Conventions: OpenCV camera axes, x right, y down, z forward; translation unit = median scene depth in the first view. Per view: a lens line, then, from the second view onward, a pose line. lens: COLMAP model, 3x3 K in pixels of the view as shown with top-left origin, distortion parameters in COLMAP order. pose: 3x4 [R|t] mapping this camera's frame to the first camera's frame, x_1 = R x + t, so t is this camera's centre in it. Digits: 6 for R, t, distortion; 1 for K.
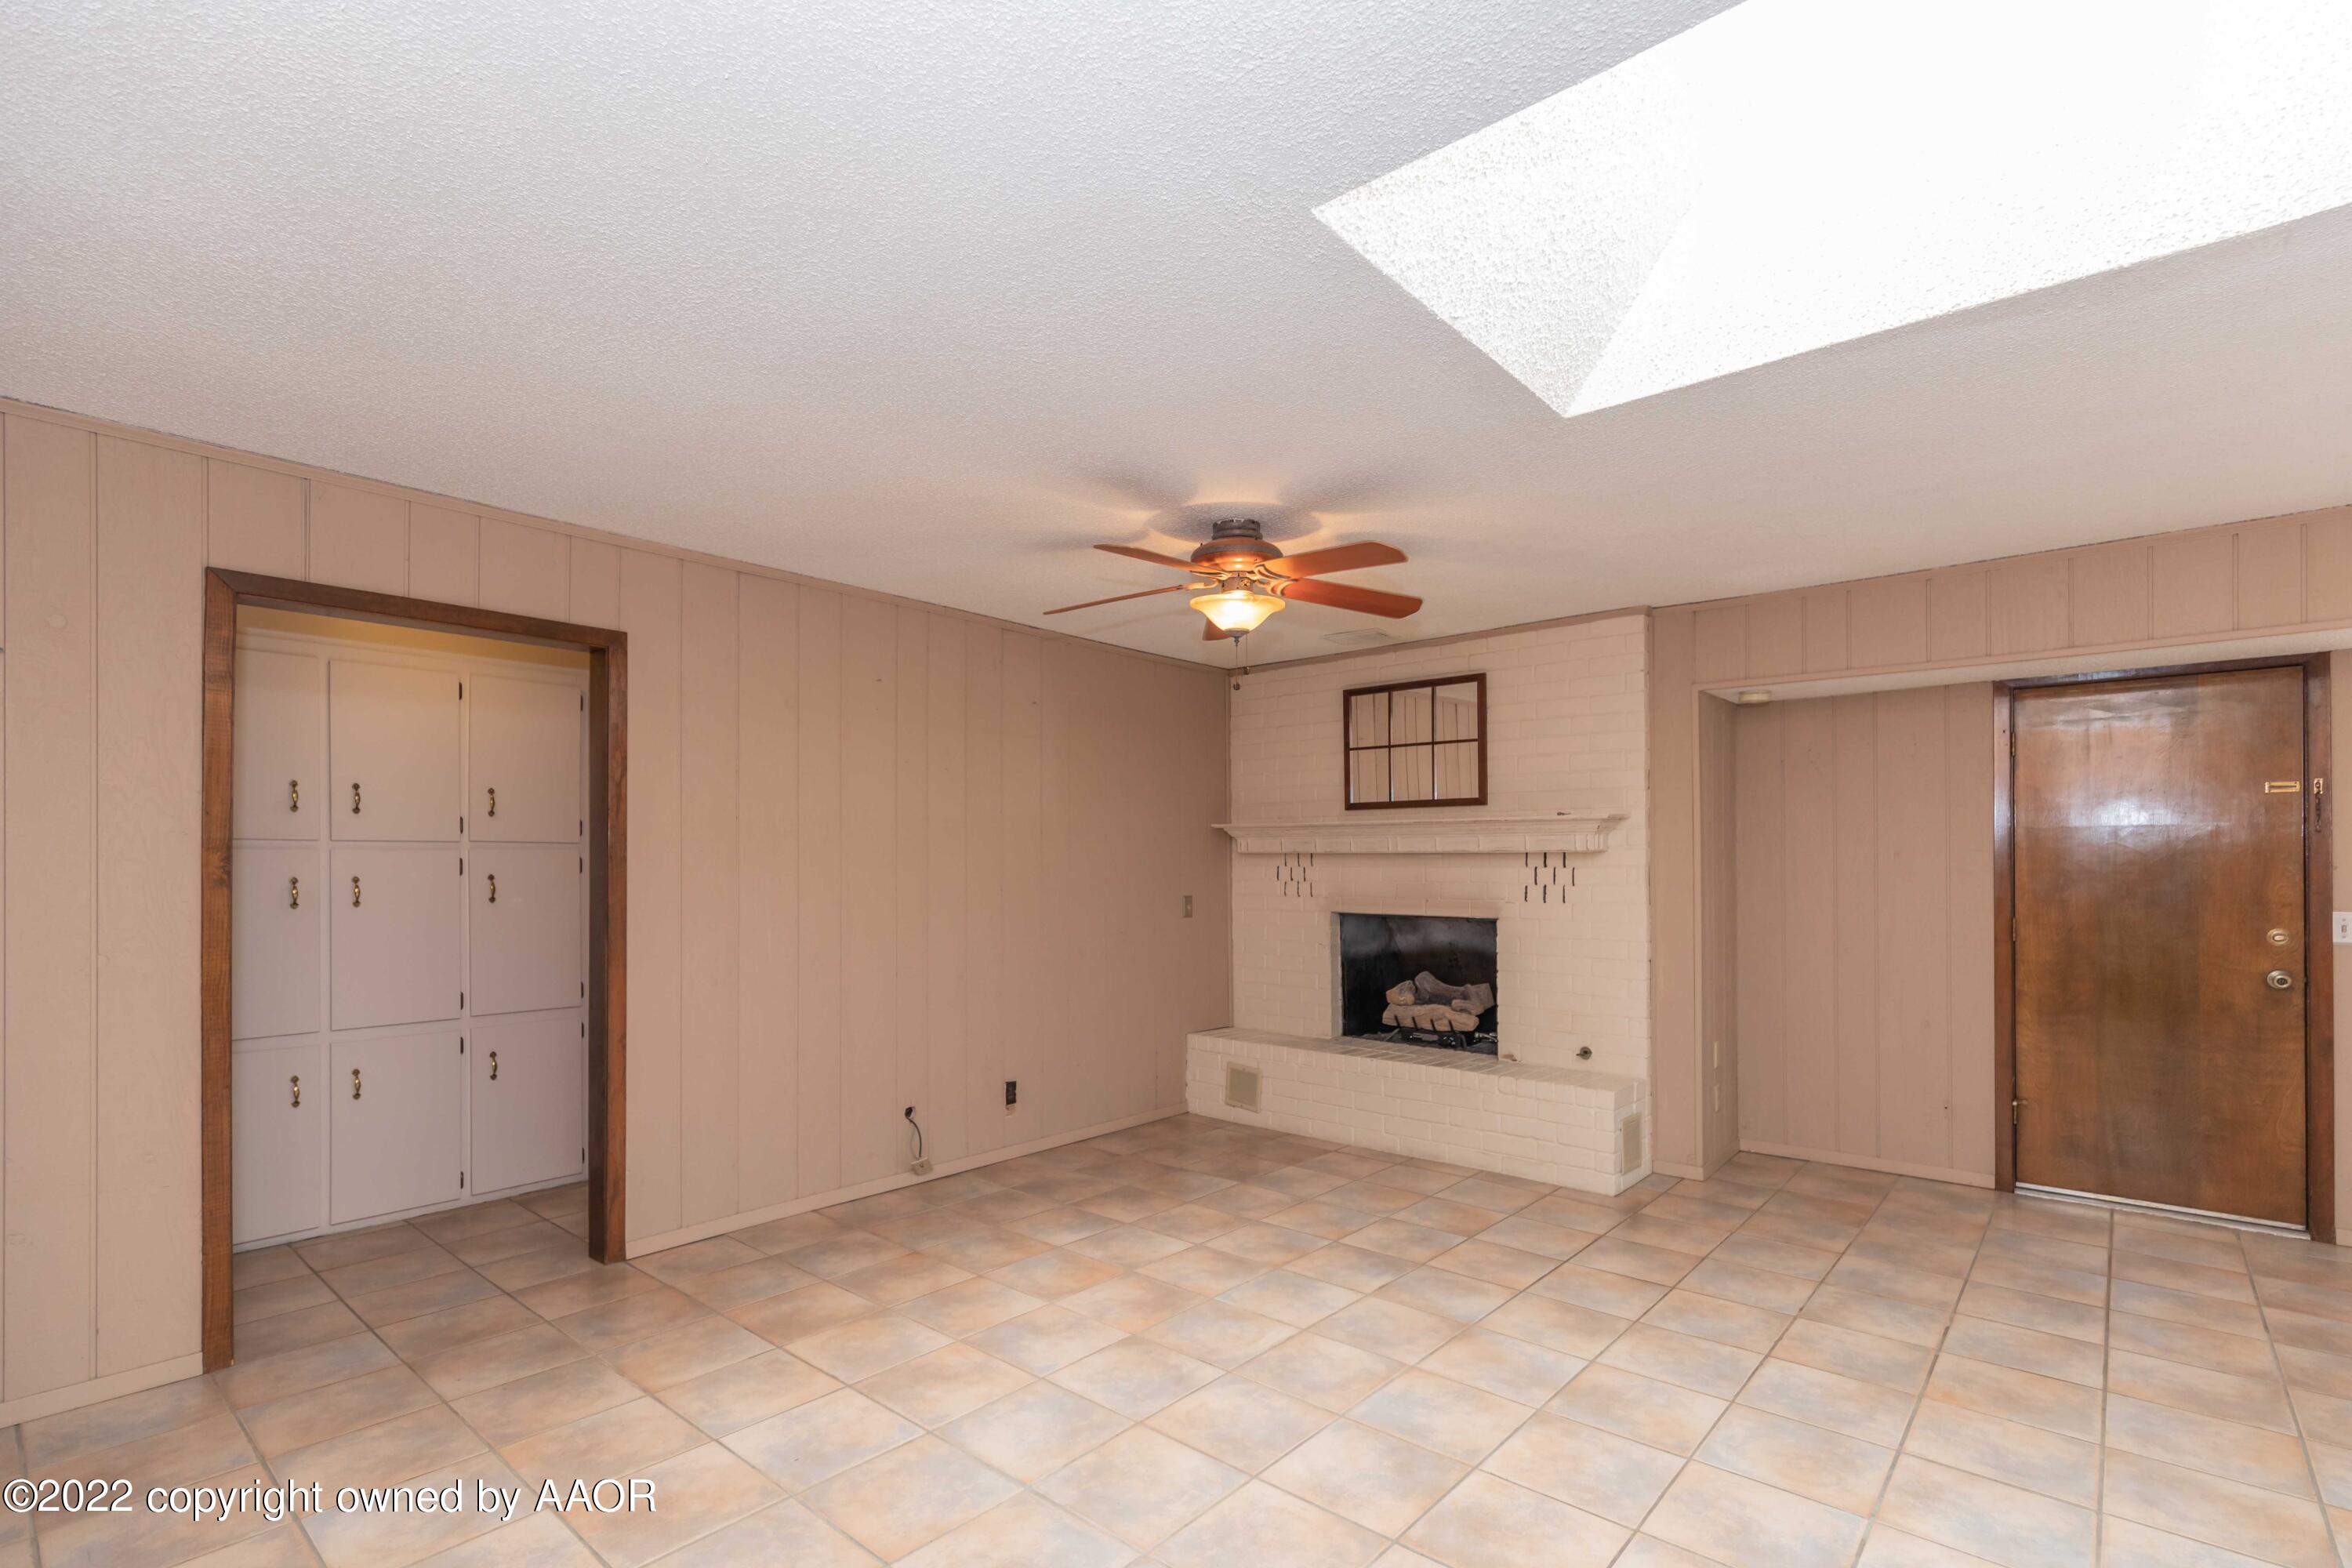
lens RADIAL K [[1079.1, 0, 1165.5], [0, 1079.1, 861.9], [0, 0, 1]] dist [0.002097, -0.000229]
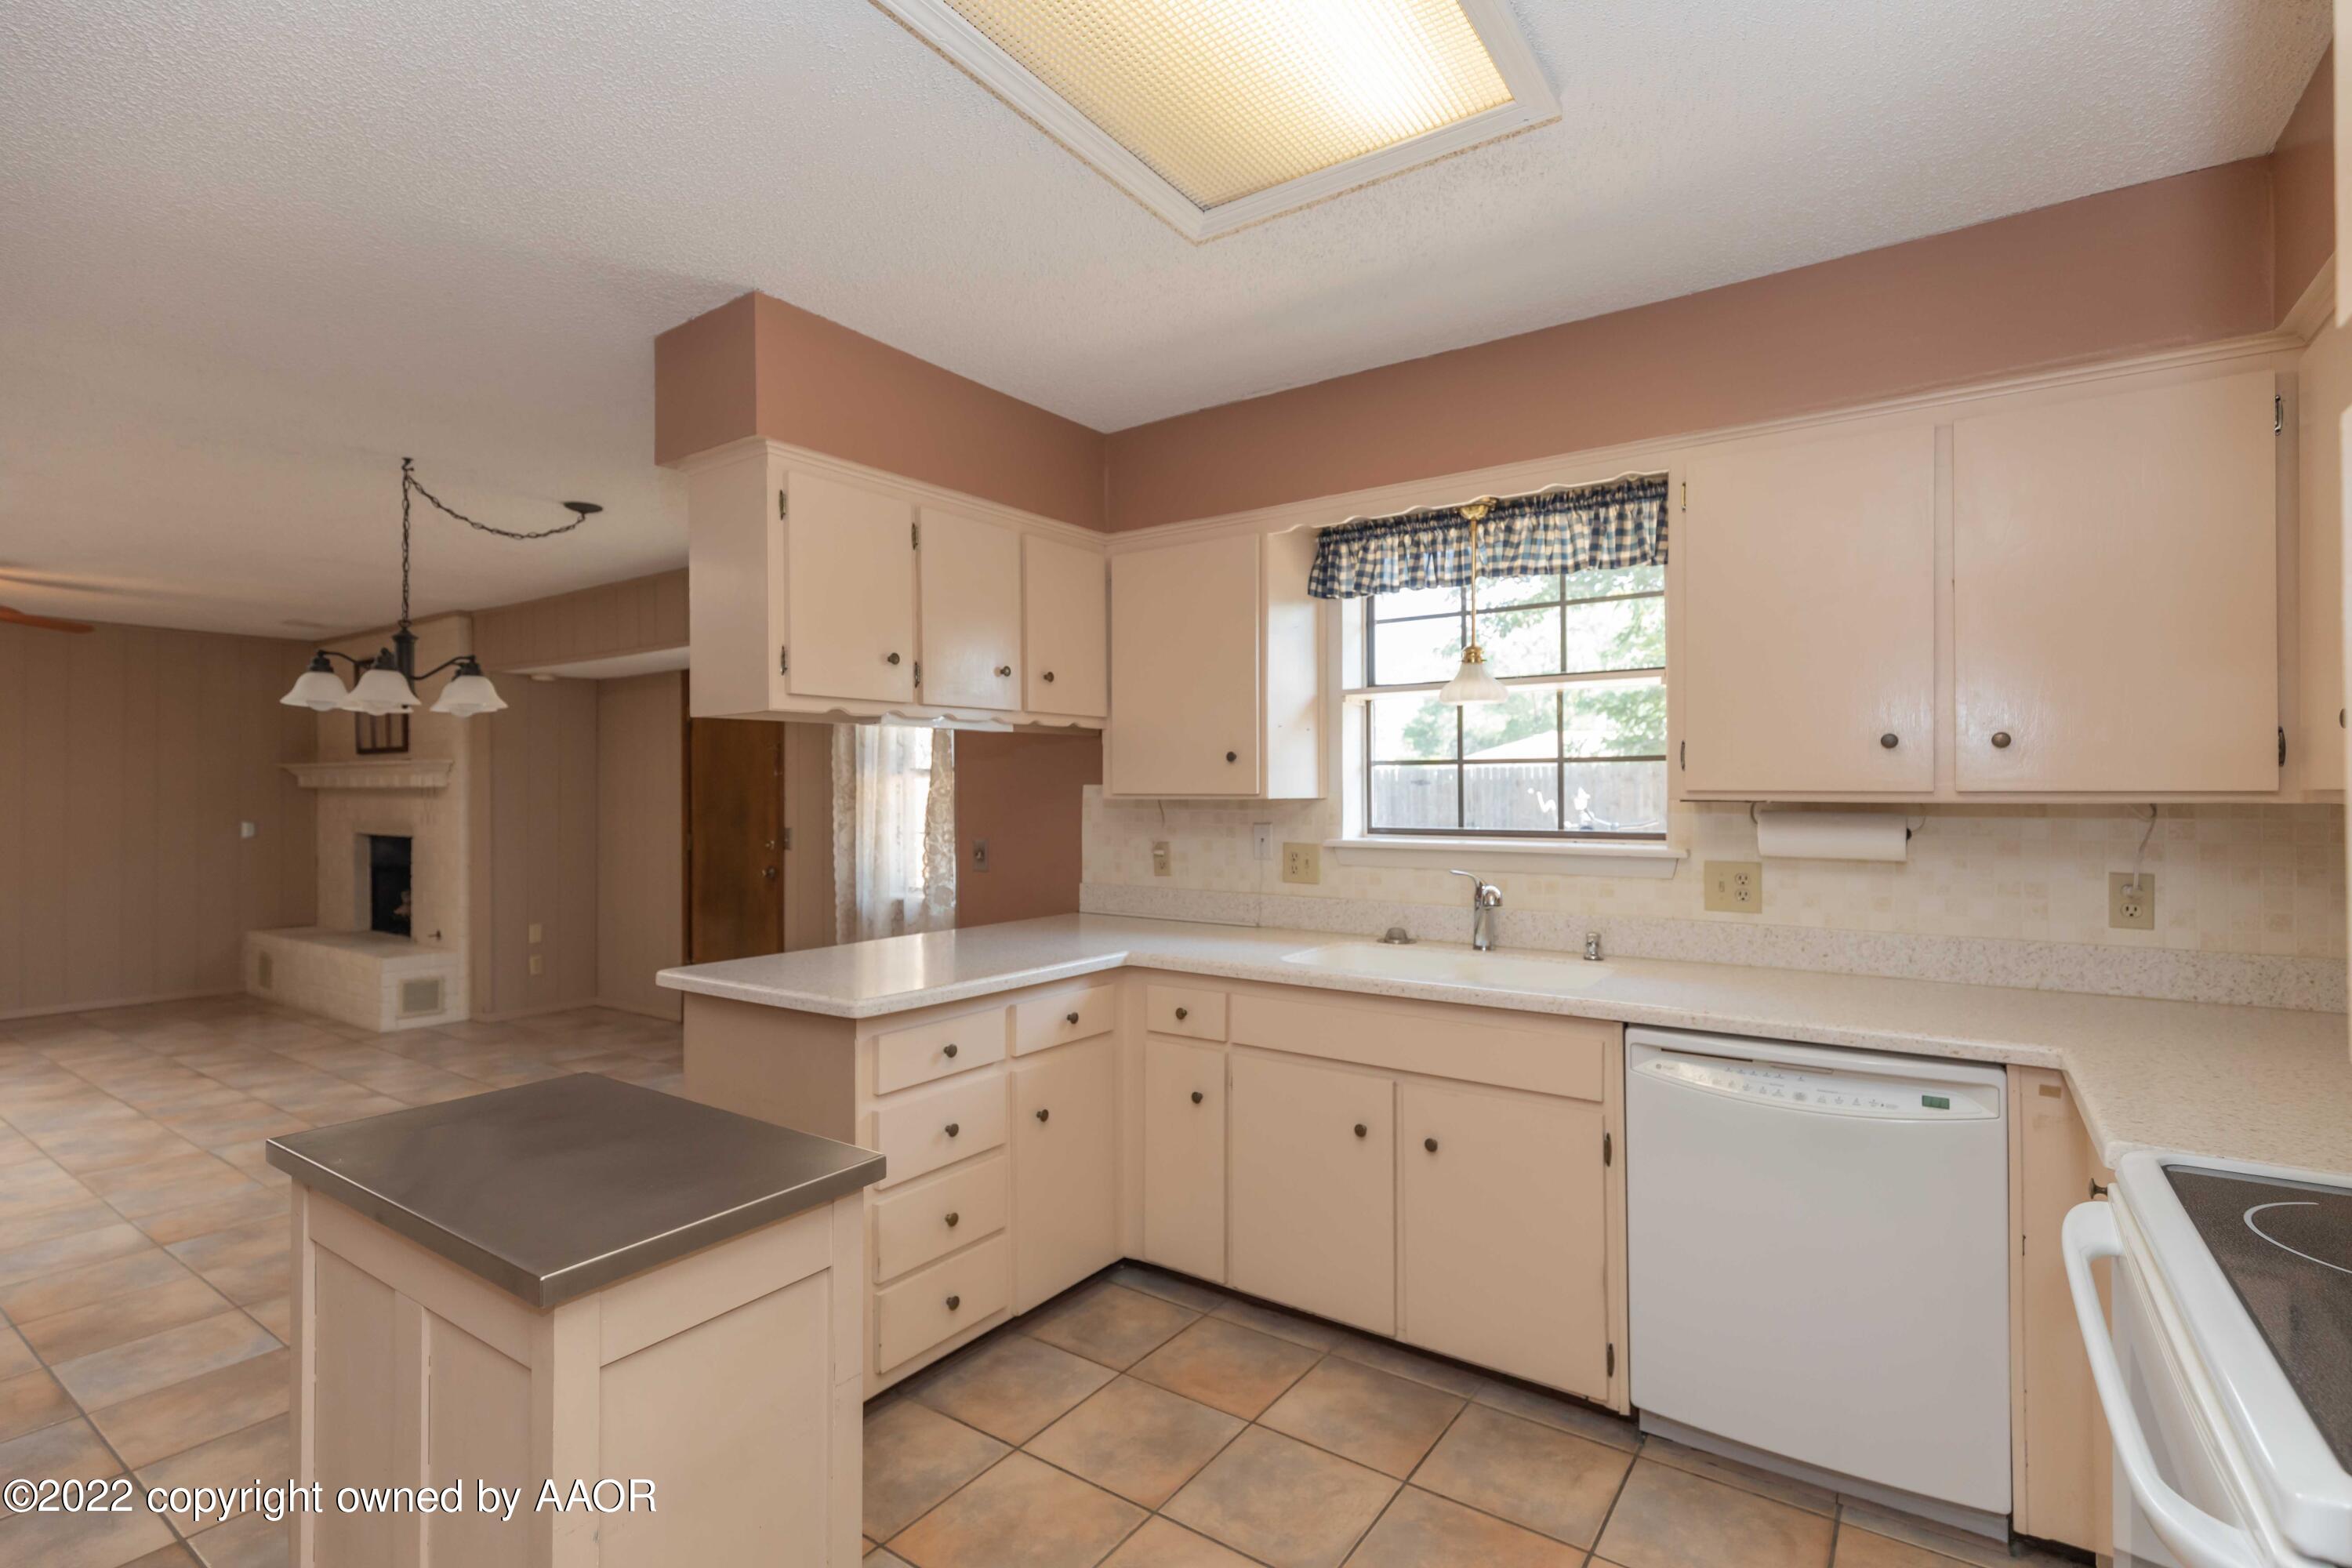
lens RADIAL K [[1074.8, 0, 1180.1], [0, 1074.8, 786.6], [0, 0, 1]] dist [0.000430, -0.000114]
pose [[0.993301, -0.001832, 0.115543, 1.392673], [0.001905, 0.999998, -0.000518, -0.010882], [-0.115541, 0.000734, 0.993302, -0.557078]]
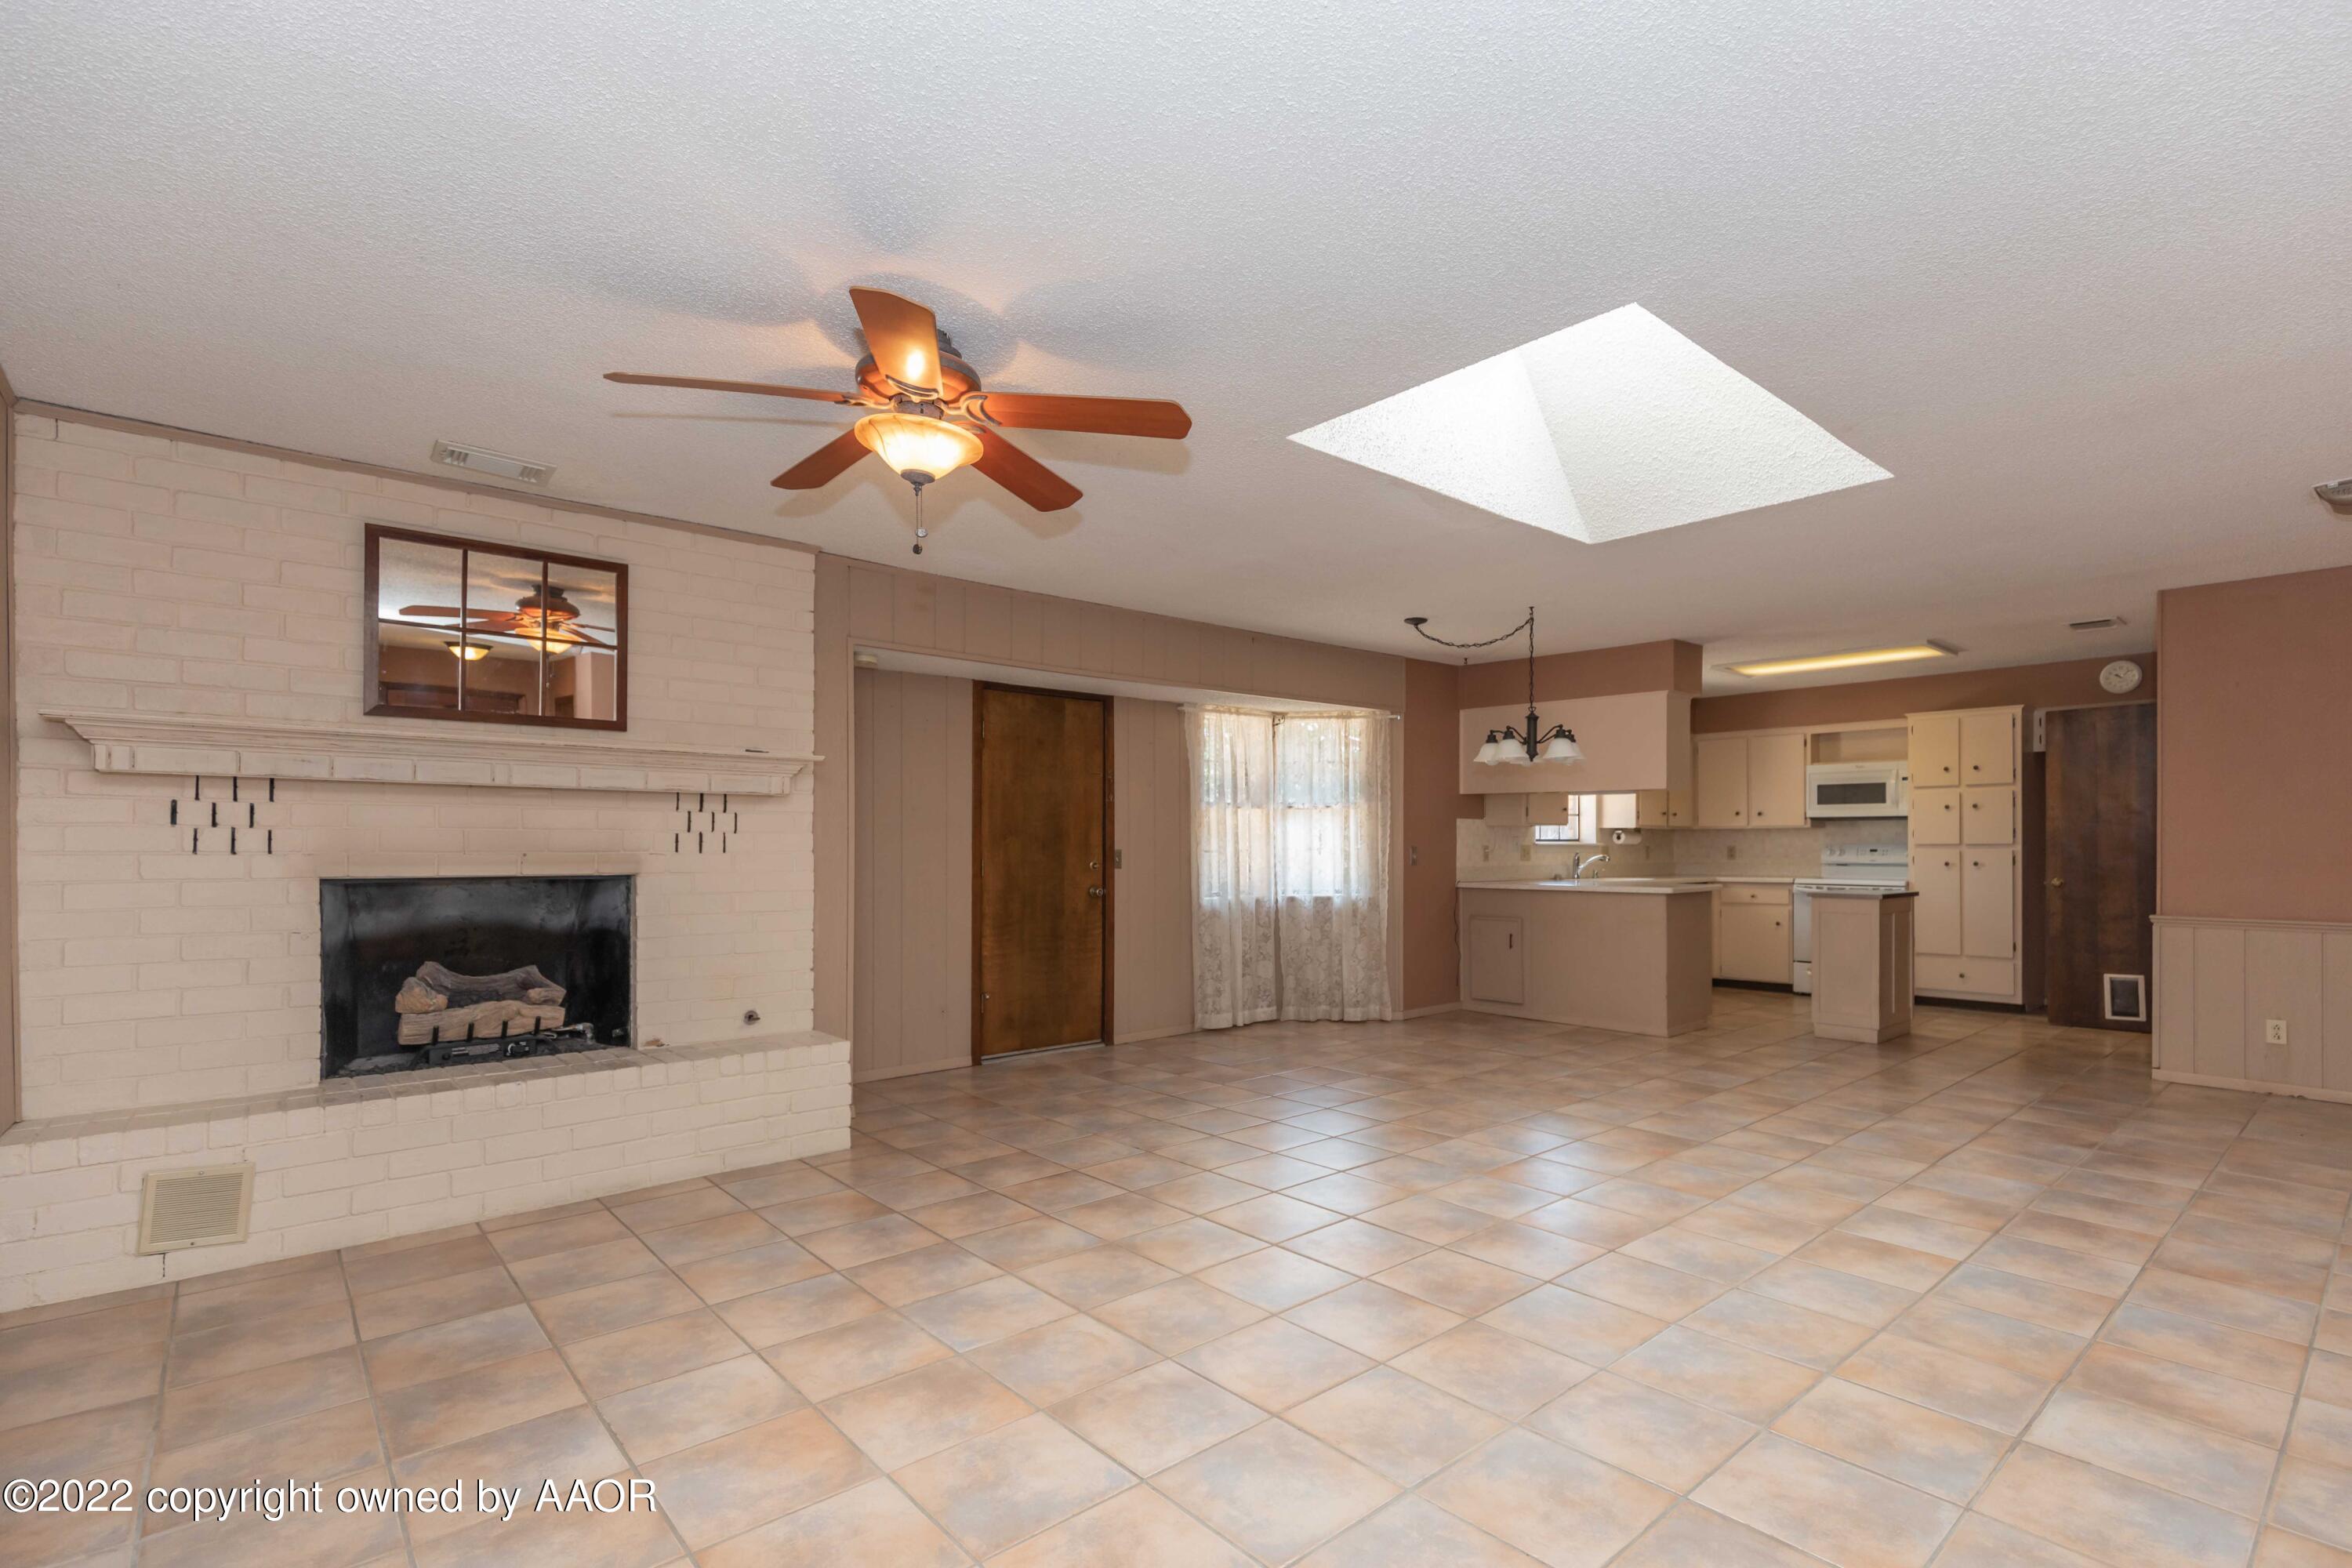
lens RADIAL K [[1085.4, 0, 1237.3], [0, 1085.4, 844.1], [0, 0, 1]] dist [0.003150, 0.000290]
pose [[0.113189, 0.003349, 0.993568, -0.562250], [-0.001515, 0.999994, -0.003198, 0.040266], [-0.993572, -0.001143, 0.113194, 0.585725]]
